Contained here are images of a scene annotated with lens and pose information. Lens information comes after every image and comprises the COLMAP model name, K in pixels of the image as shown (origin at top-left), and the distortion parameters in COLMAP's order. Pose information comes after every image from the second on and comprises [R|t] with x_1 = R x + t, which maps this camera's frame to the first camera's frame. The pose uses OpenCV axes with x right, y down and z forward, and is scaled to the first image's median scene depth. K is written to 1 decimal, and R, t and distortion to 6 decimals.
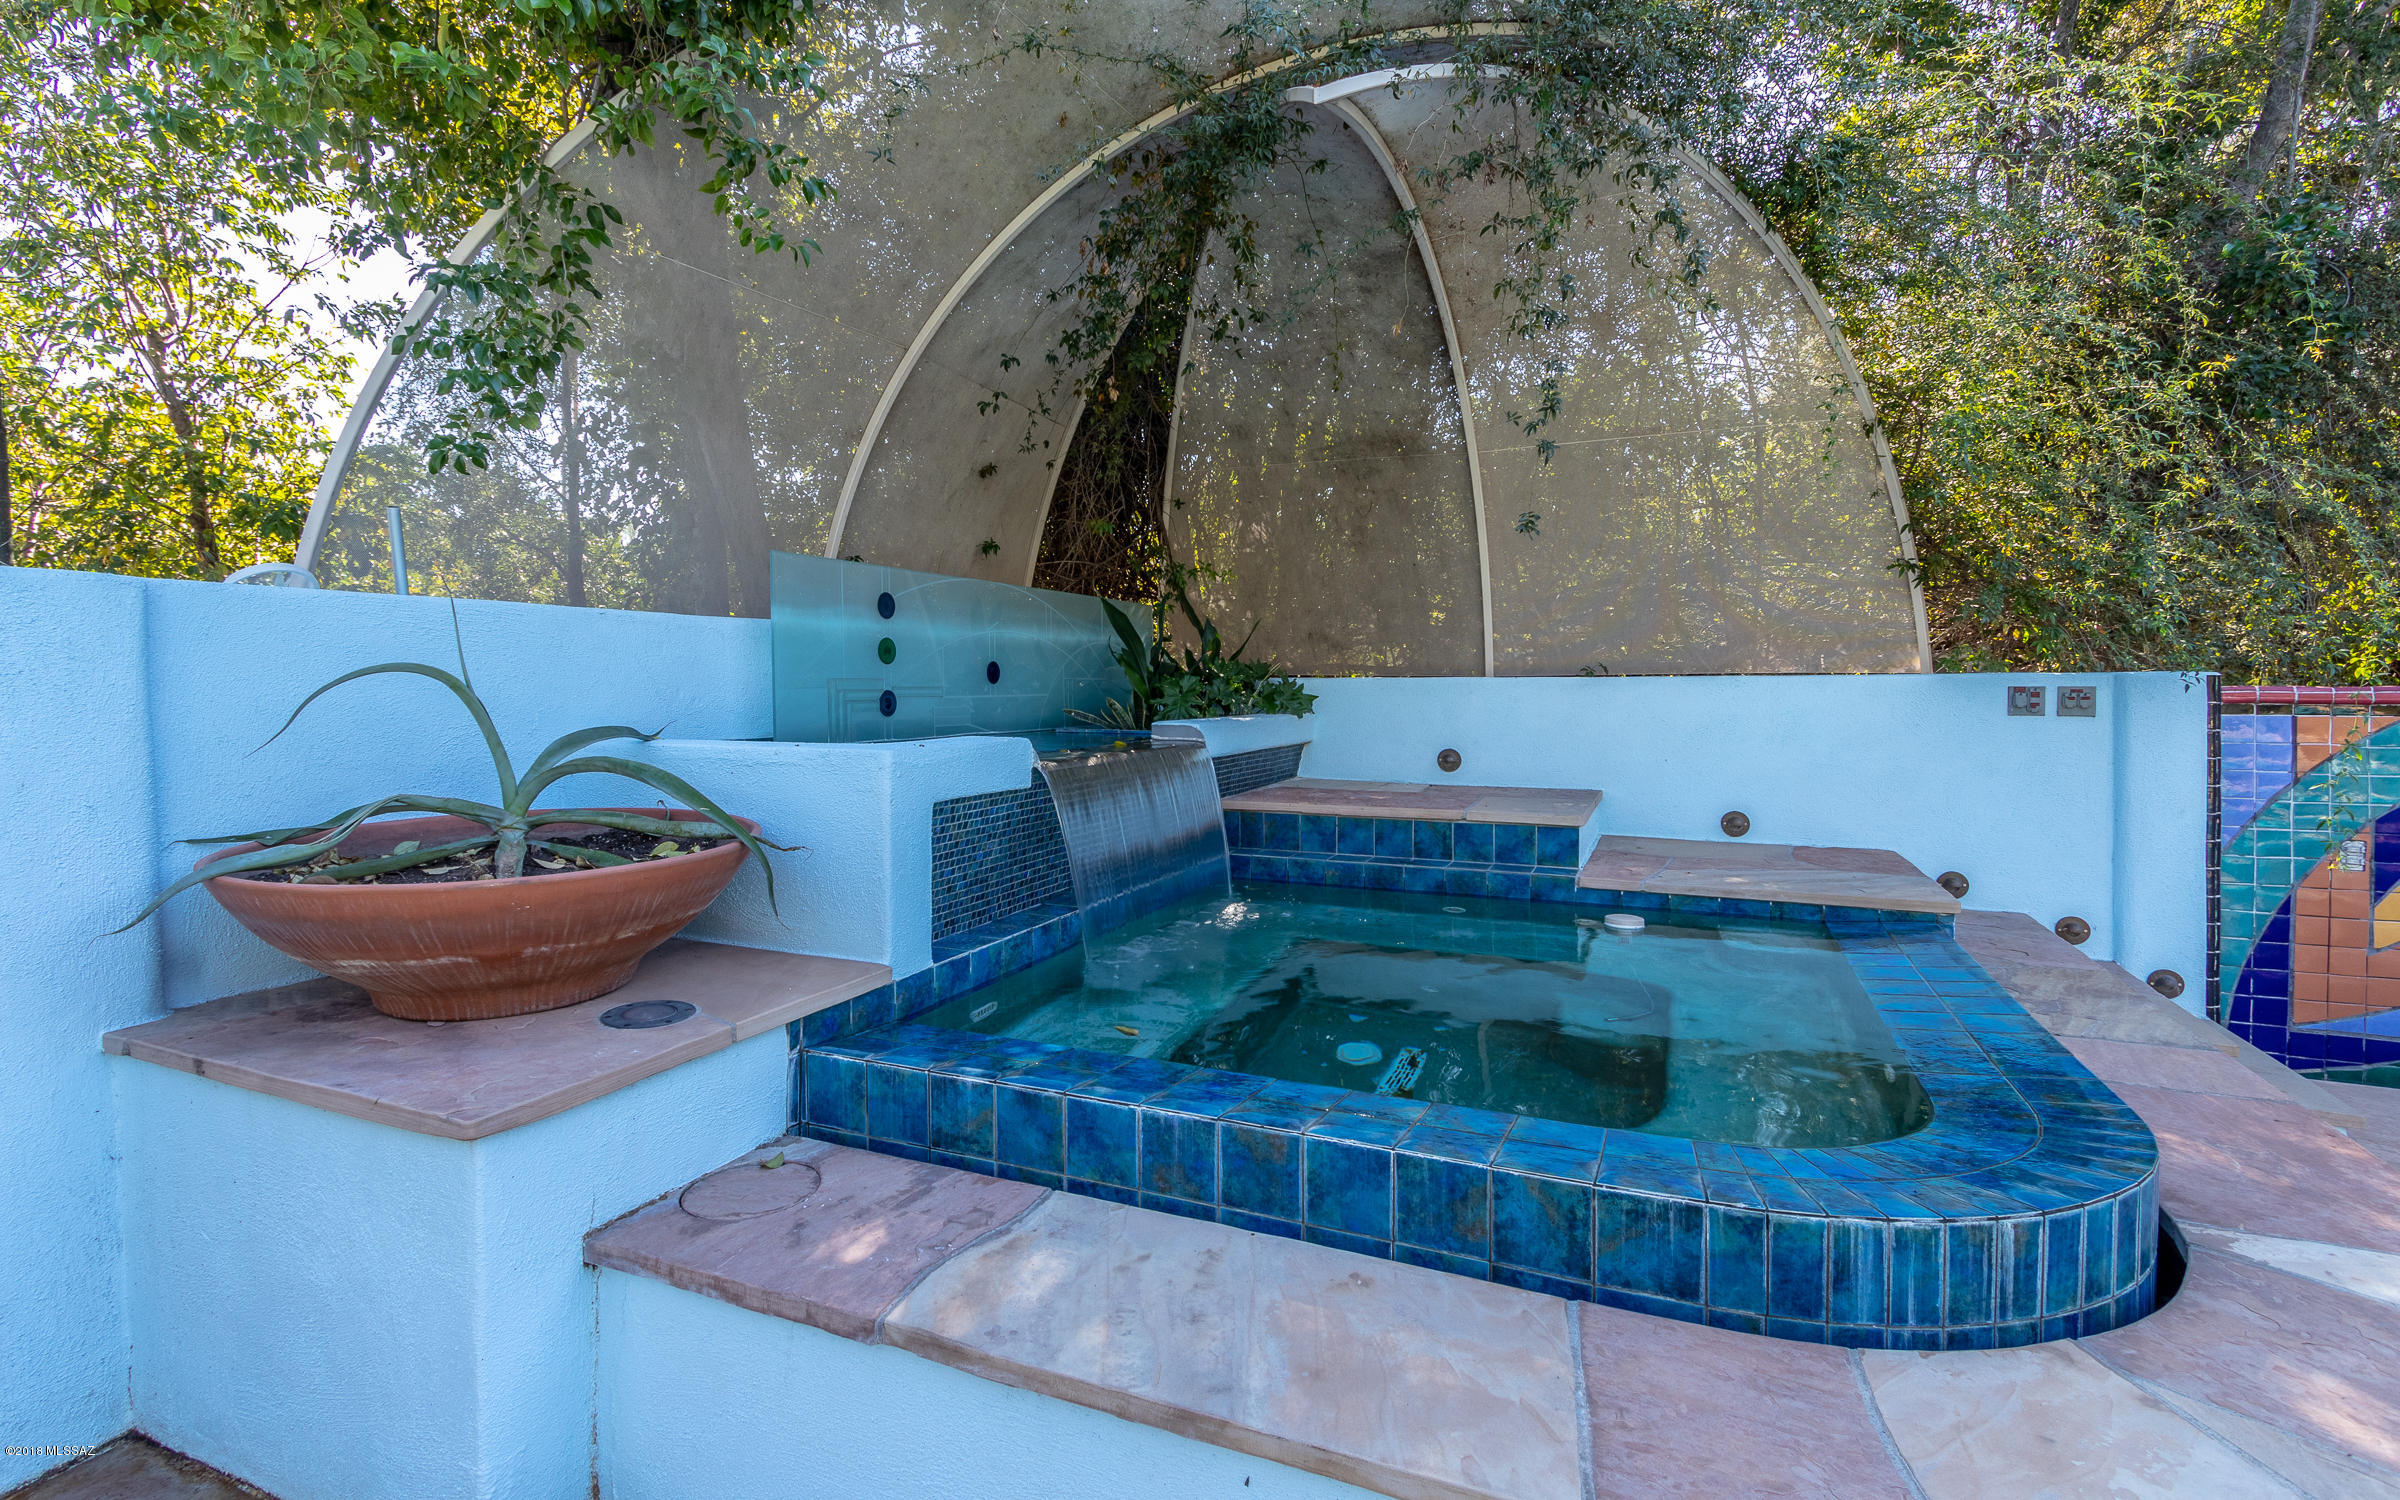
lens RADIAL K [[1133.2, 0, 1202.4], [0, 1133.2, 704.2], [0, 0, 1]] dist [-0.000579, 0.000153]
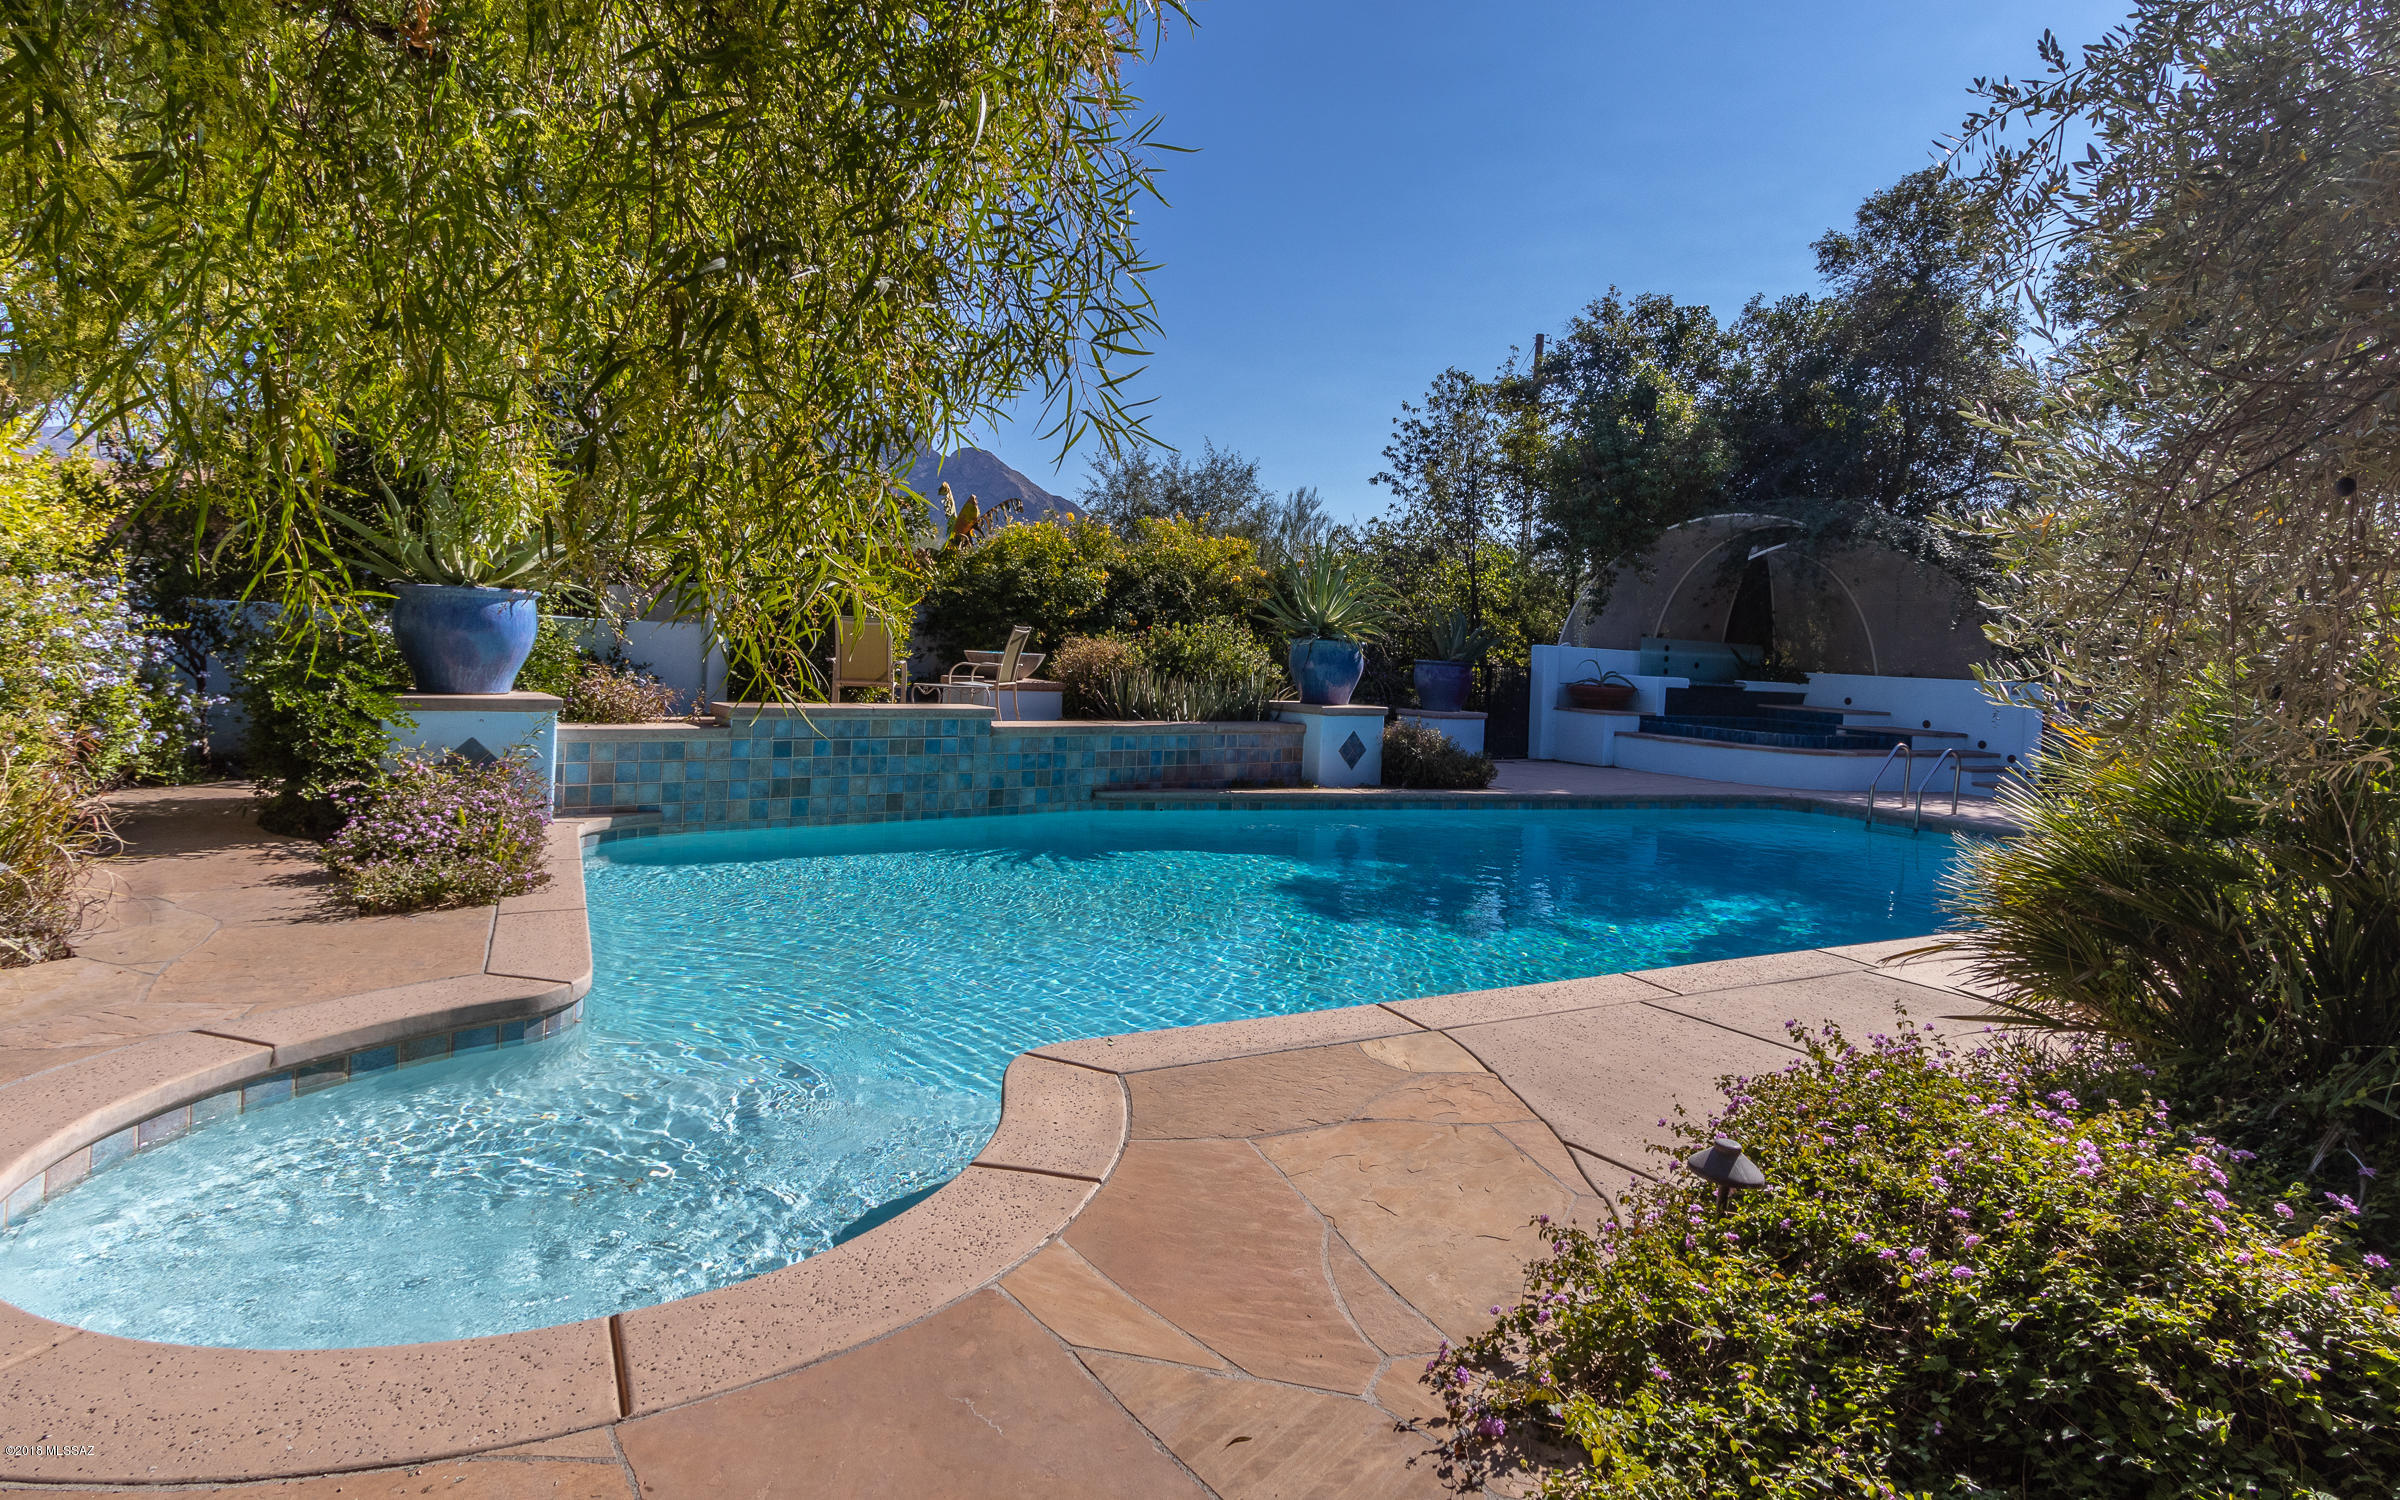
lens RADIAL K [[1133.2, 0, 1202.4], [0, 1133.2, 704.2], [0, 0, 1]] dist [-0.000579, 0.000153]
pose [[0.760065, 0.077359, -0.645226, 1.196347], [-0.065615, 0.996951, 0.042236, 0.060082], [0.646526, 0.010235, 0.762824, -3.489388]]
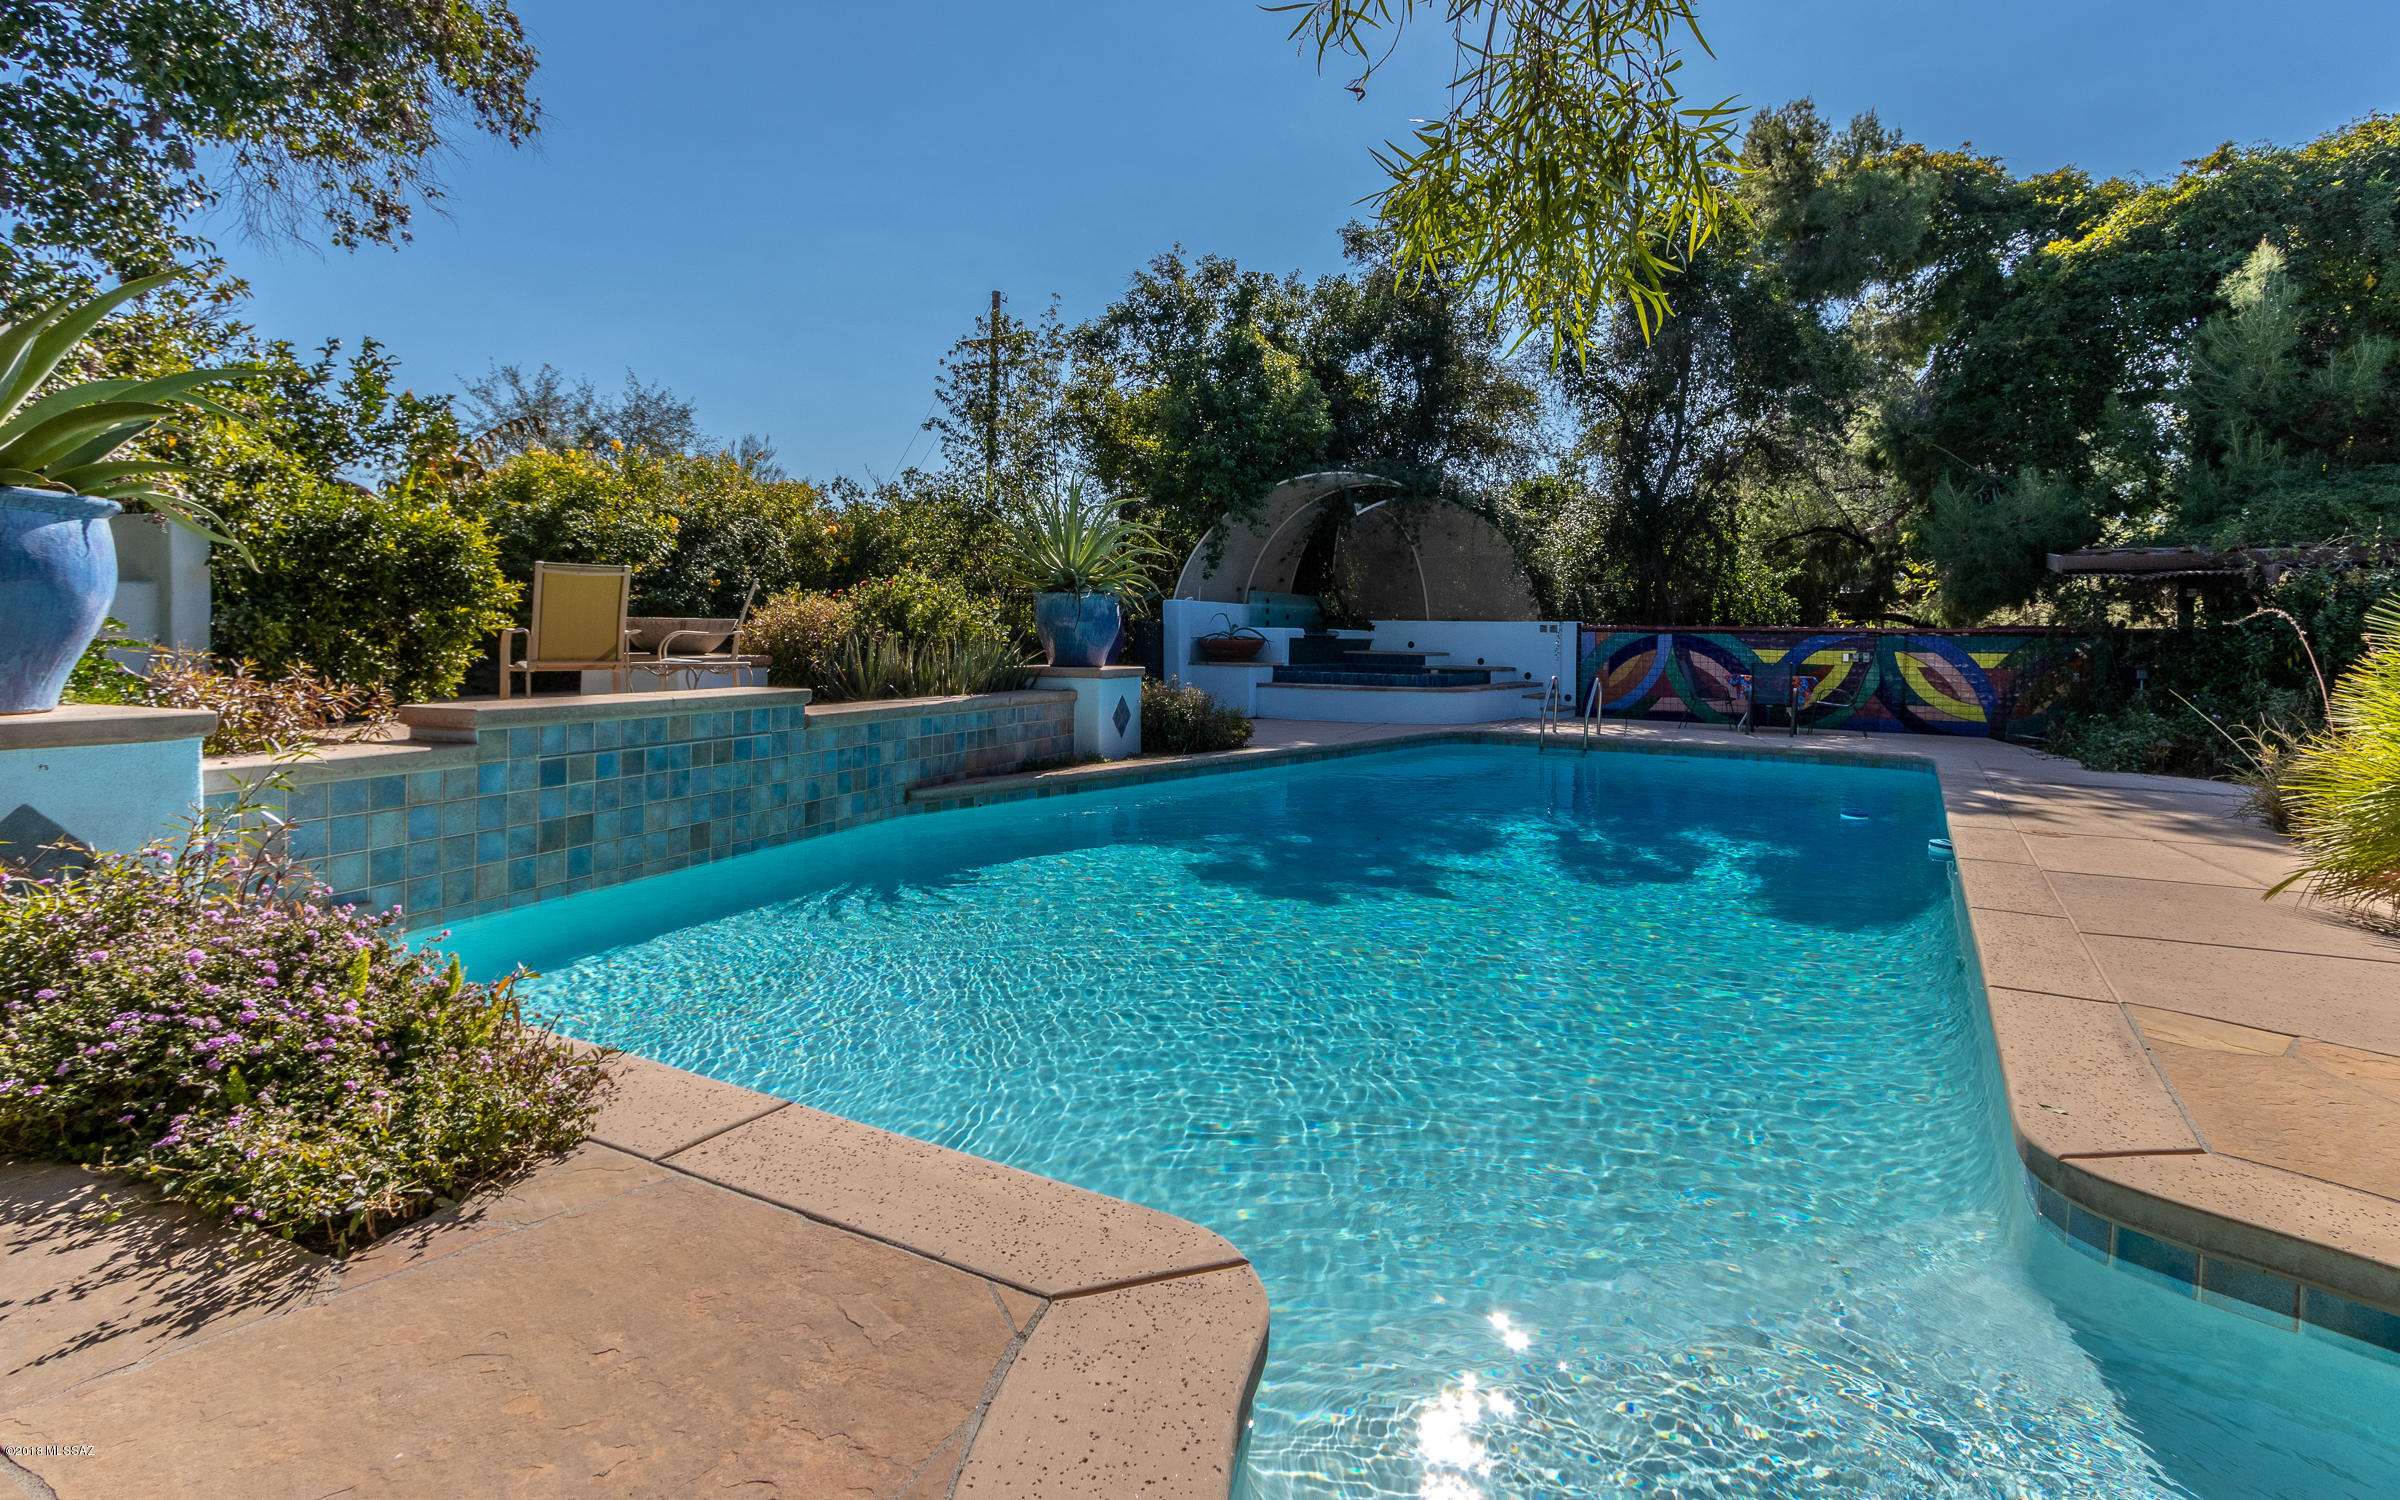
lens RADIAL K [[1133.2, 0, 1202.4], [0, 1133.2, 704.2], [0, 0, 1]] dist [-0.000579, 0.000153]
pose [[0.986716, 0.033113, -0.159047, 0.194221], [-0.026181, 0.998622, 0.045483, 0.125267], [0.160334, -0.040715, 0.986223, -3.557064]]
